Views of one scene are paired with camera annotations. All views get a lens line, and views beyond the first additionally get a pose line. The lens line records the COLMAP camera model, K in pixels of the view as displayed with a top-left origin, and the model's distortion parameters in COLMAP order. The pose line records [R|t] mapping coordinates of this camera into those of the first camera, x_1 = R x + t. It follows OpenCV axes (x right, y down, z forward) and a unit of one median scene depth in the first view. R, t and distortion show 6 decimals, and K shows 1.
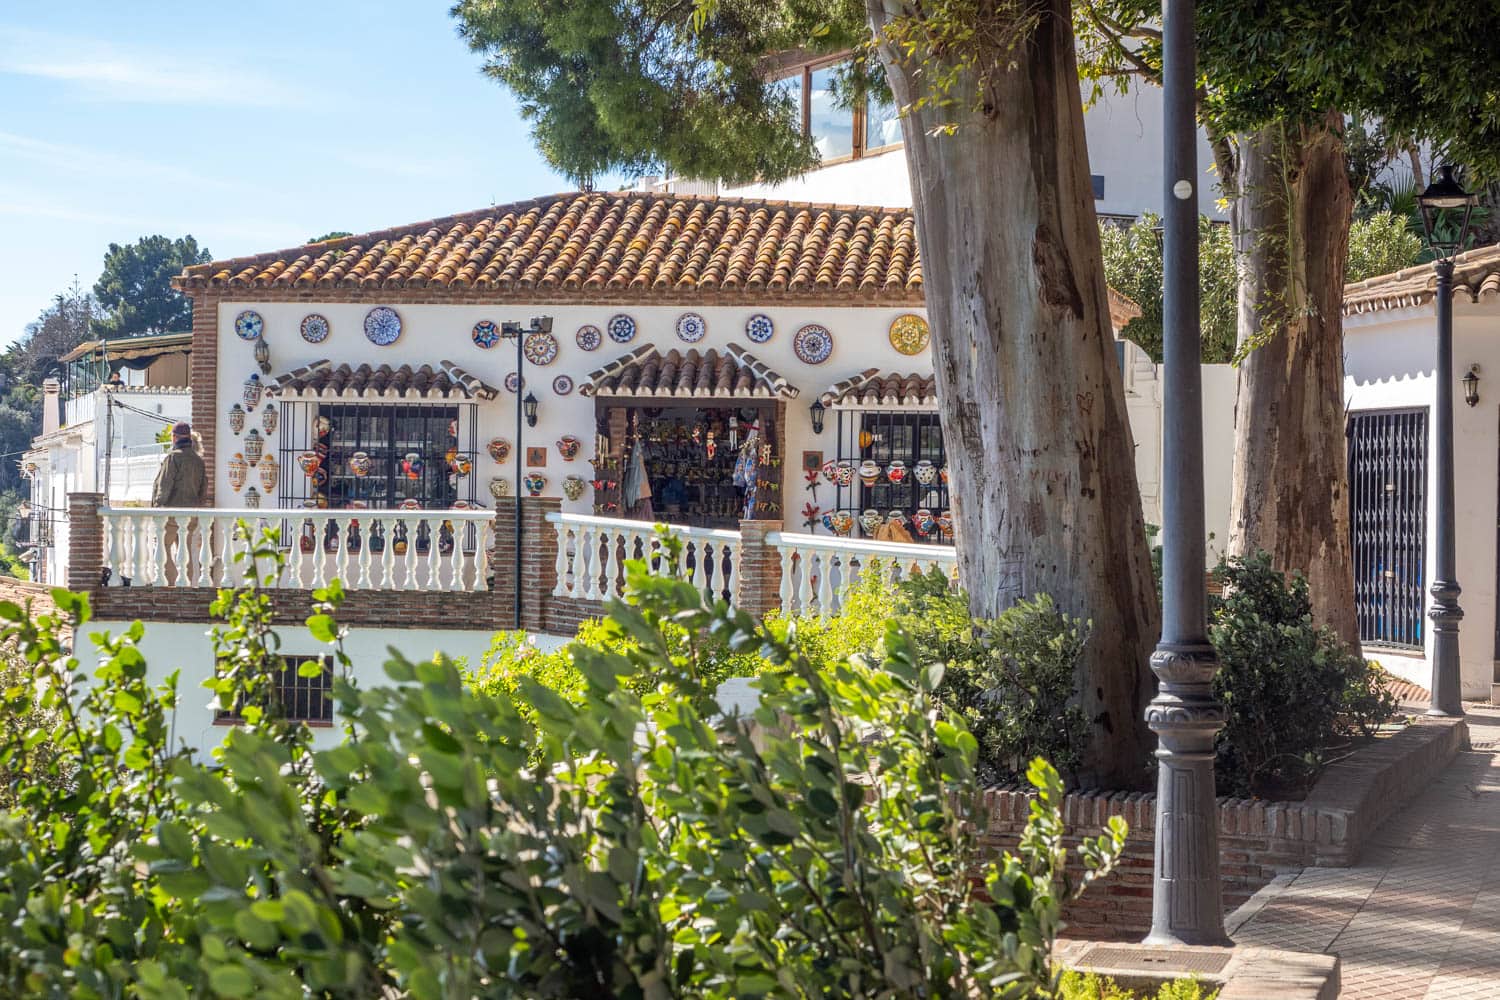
lens RADIAL K [[2997.9, 0, 750.0], [0, 2997.9, 500.0], [0, 0, 1]] dist [0.461285, 0.112065]
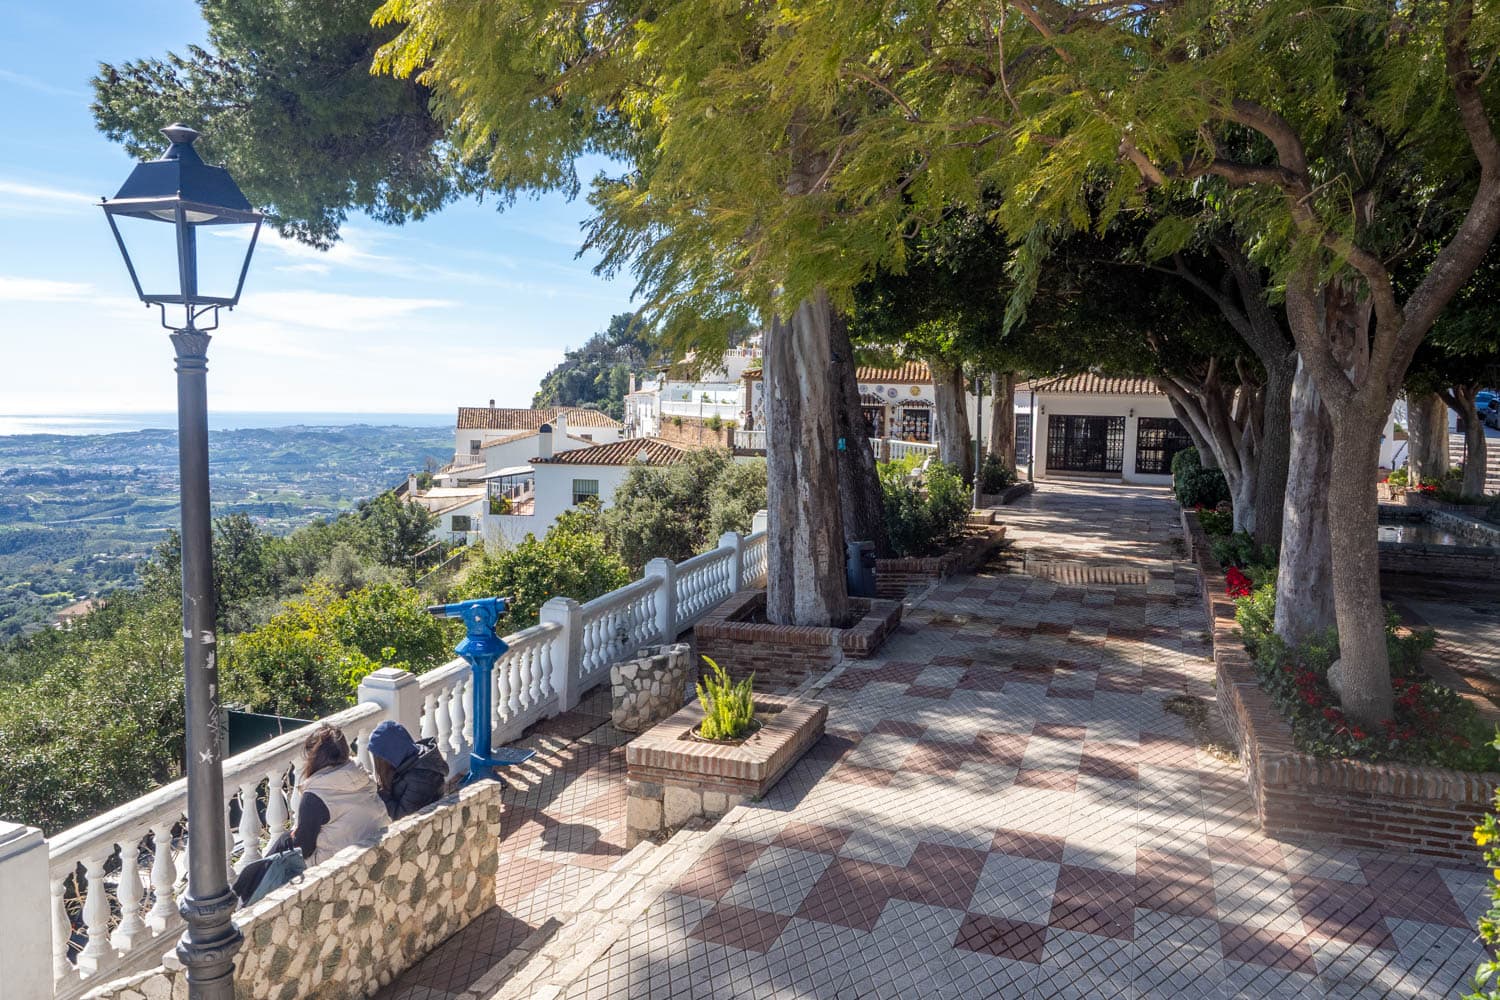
lens RADIAL K [[1095.3, 0, 750.0], [0, 1095.3, 500.0], [0, 0, 1]] dist [-0.007783, -0.008116]
pose [[0.998013, 0.013239, -0.061603, -0.087048], [-0.007518, 0.995712, 0.092202, -0.044268], [0.062559, -0.091555, 0.993833, -0.596718]]
